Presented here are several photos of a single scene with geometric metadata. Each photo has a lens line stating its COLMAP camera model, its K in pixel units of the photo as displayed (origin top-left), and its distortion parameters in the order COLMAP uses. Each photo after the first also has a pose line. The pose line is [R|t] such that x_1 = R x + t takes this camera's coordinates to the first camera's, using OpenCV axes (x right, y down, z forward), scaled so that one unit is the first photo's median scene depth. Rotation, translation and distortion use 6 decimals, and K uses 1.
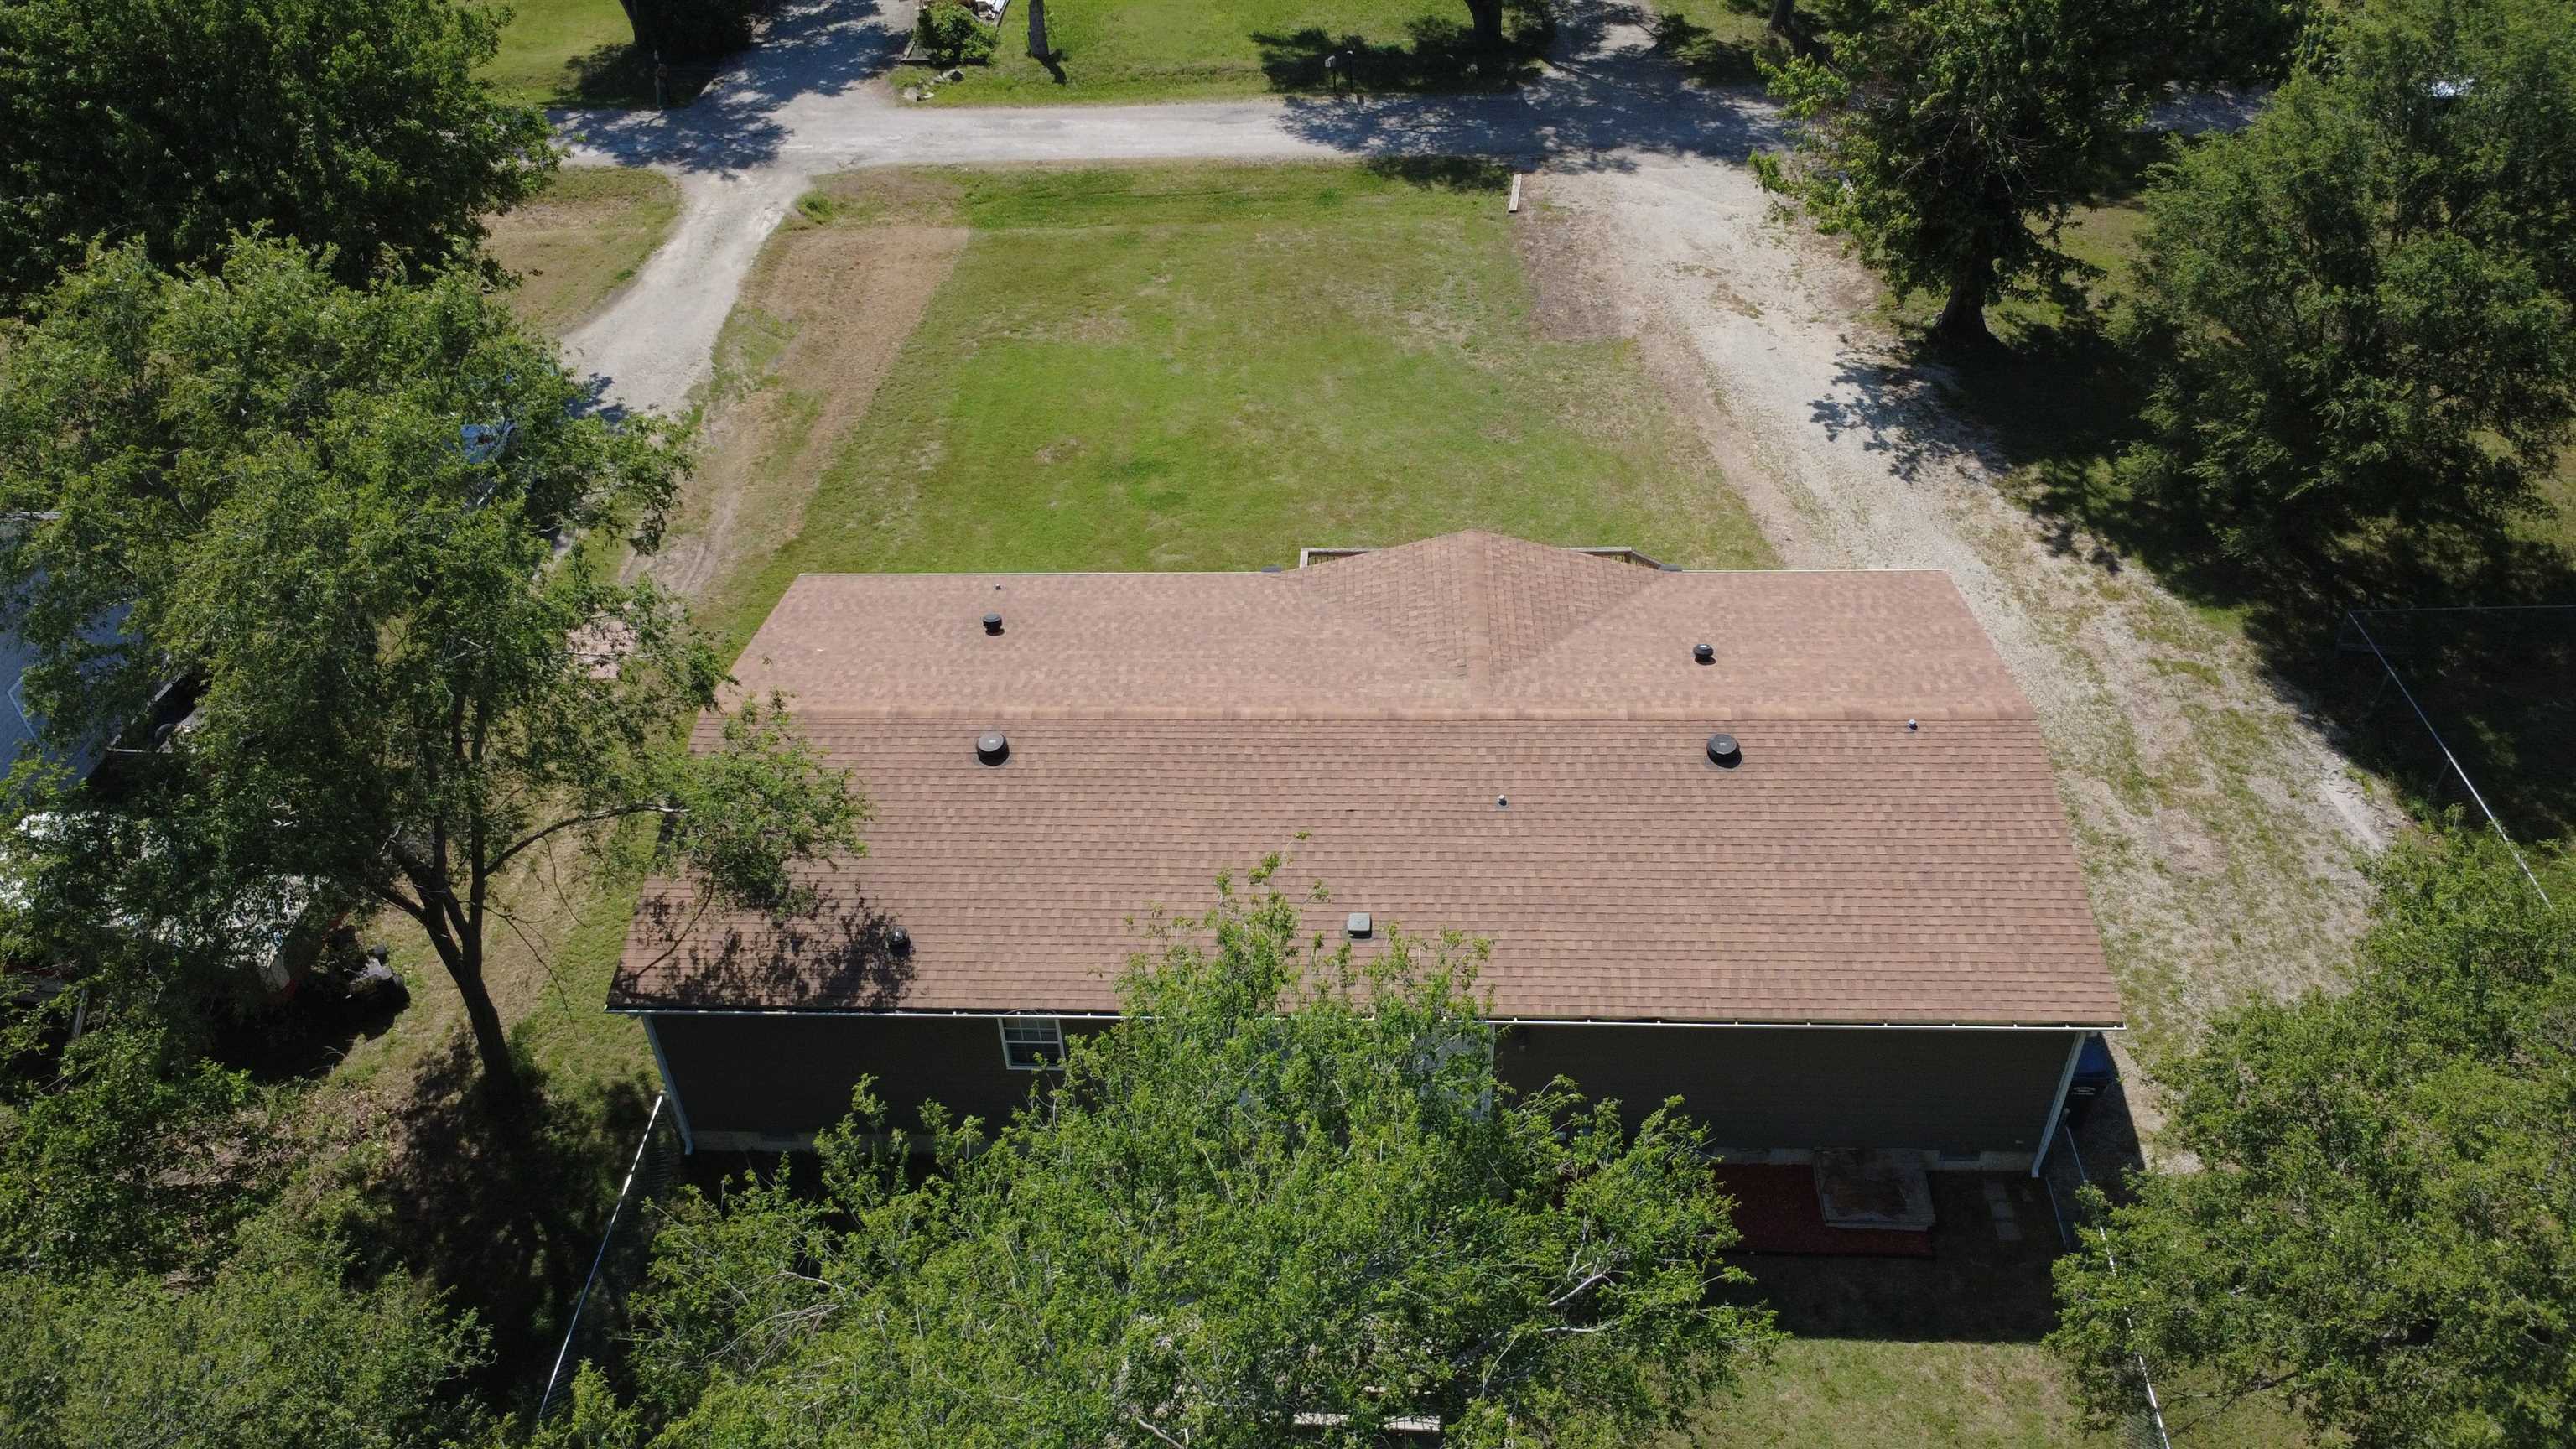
lens RADIAL K [[1882.2, 0, 1287.9], [0, 1882.2, 732.2], [0, 0, 1]] dist [-0.005846, 0.022429]
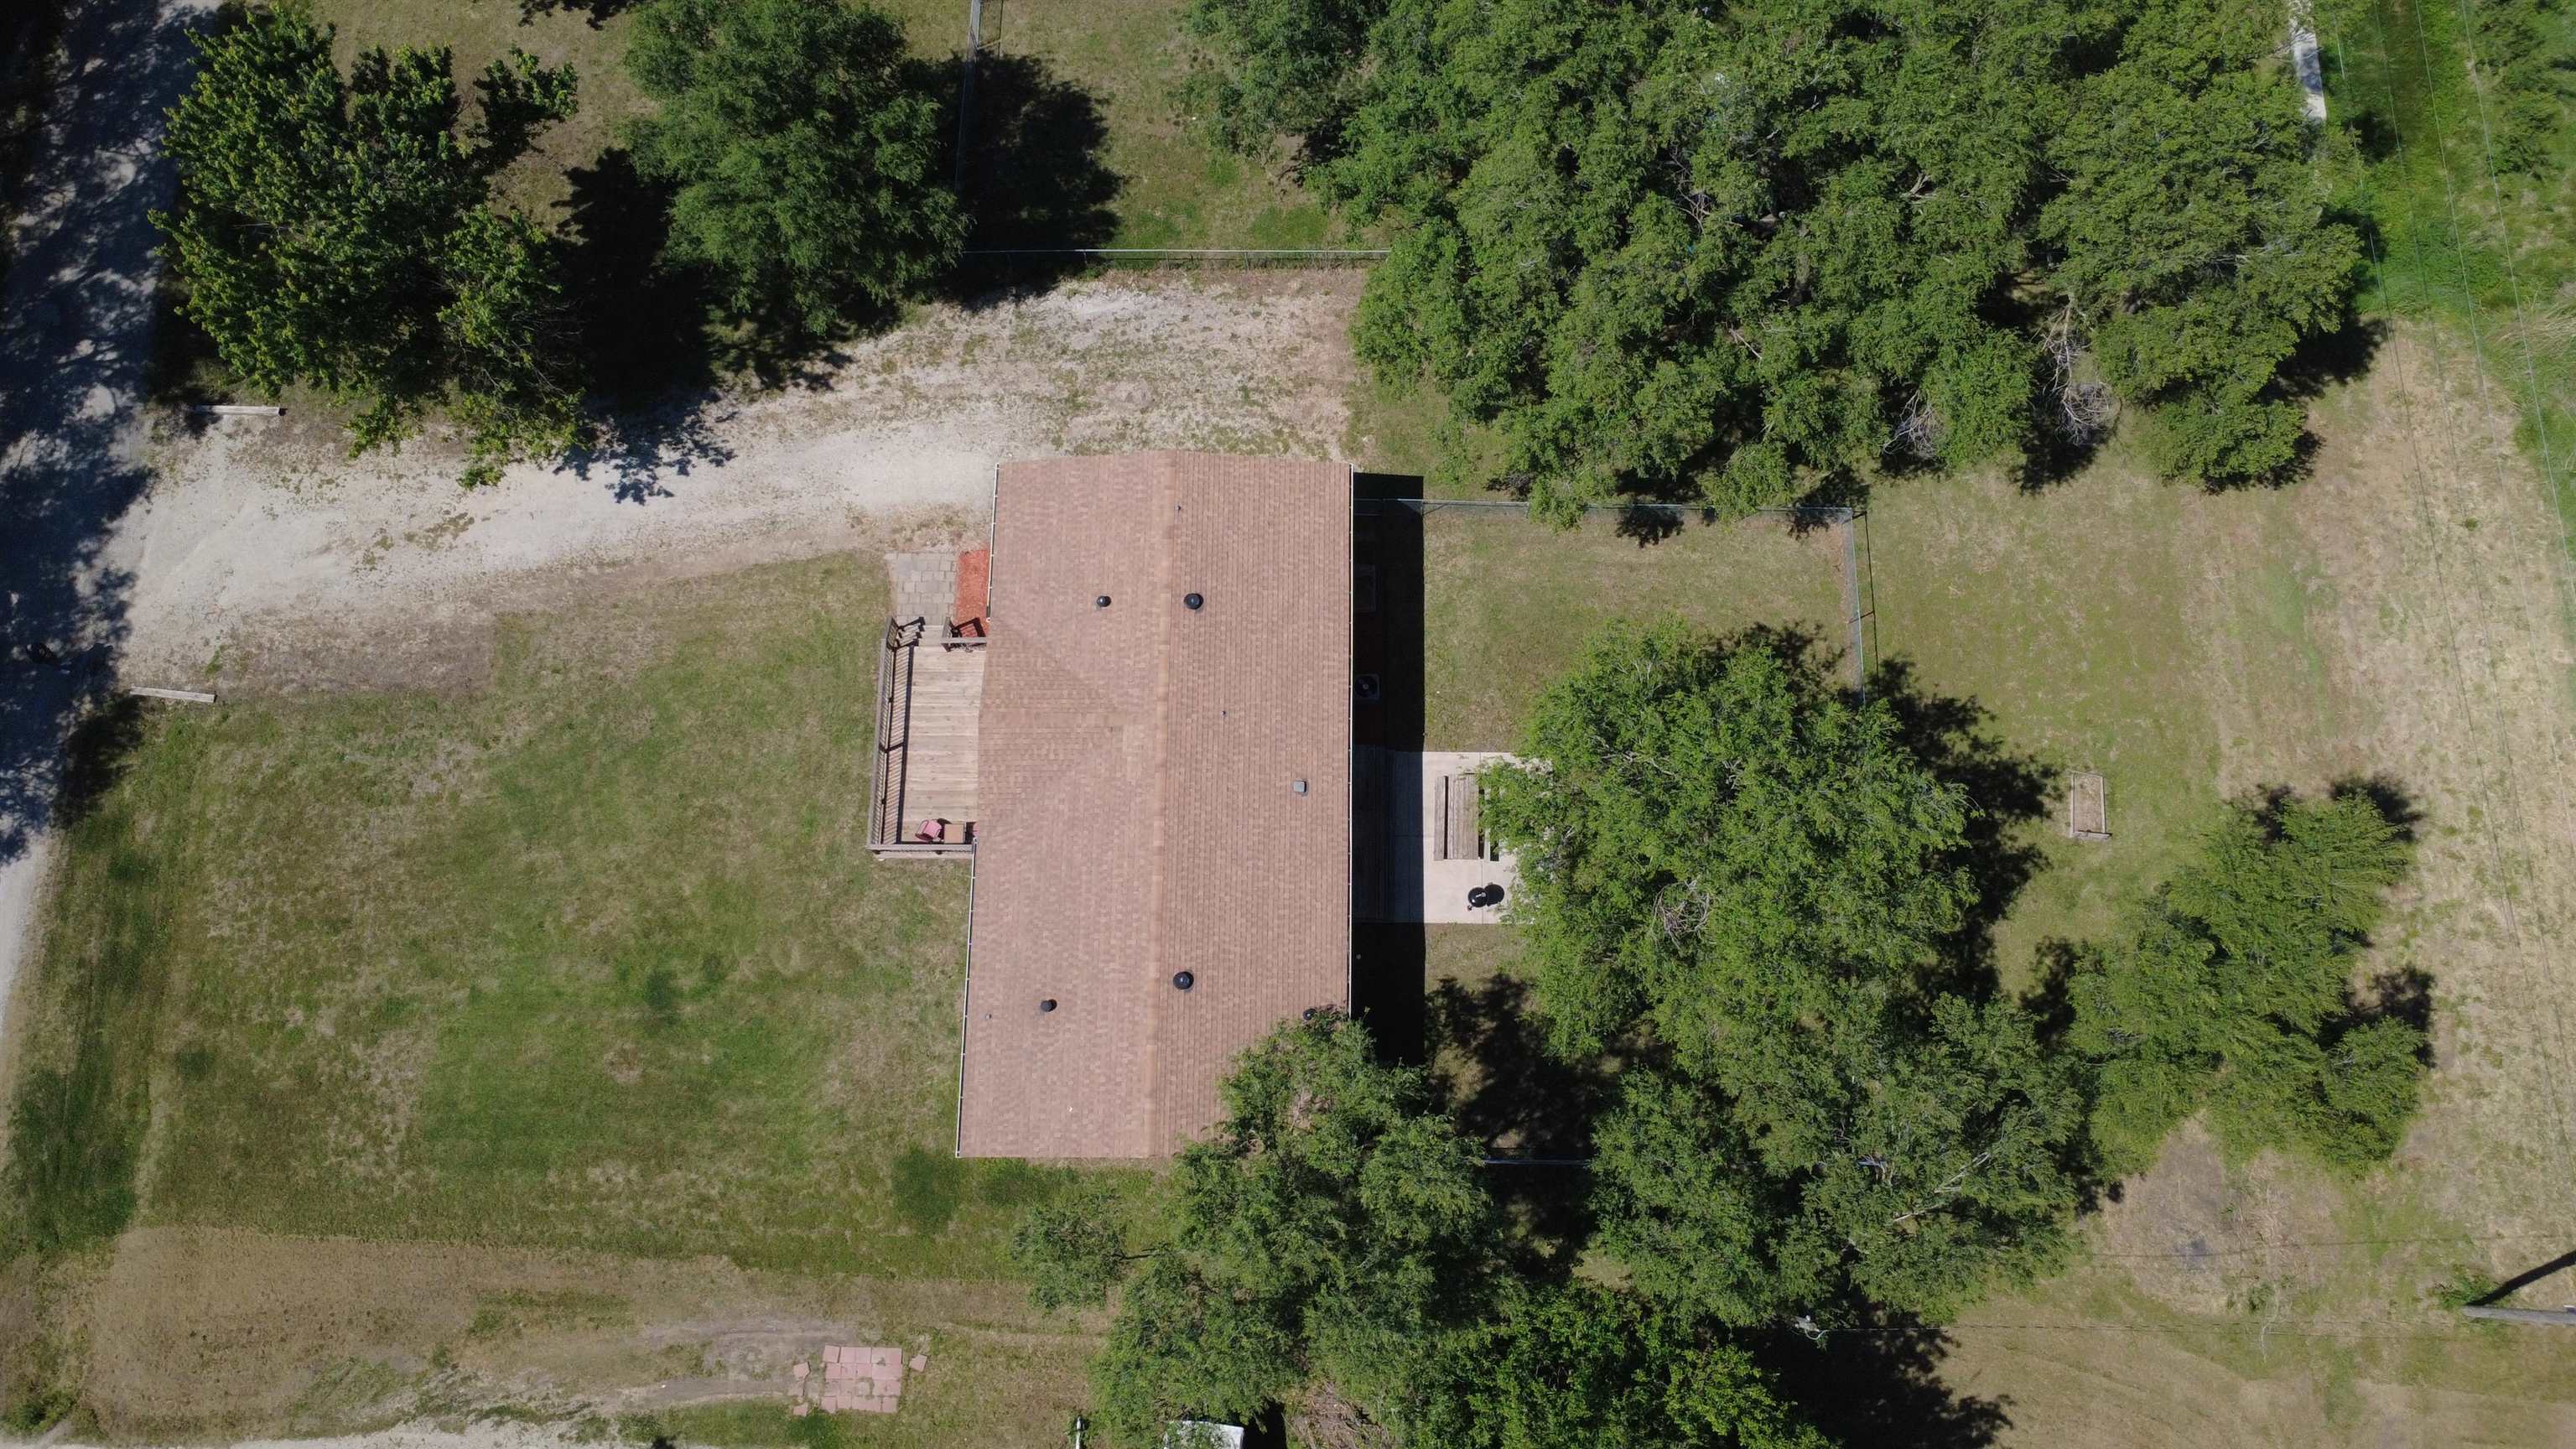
lens RADIAL K [[1882.2, 0, 1267.0], [0, 1882.2, 746.6], [0, 0, 1]] dist [-0.005846, 0.022429]
pose [[-0.034307, -0.955192, 0.293992, -0.331918], [0.650214, 0.202063, 0.732388, -0.911669], [-0.758976, 0.216283, 0.614147, -0.150078]]
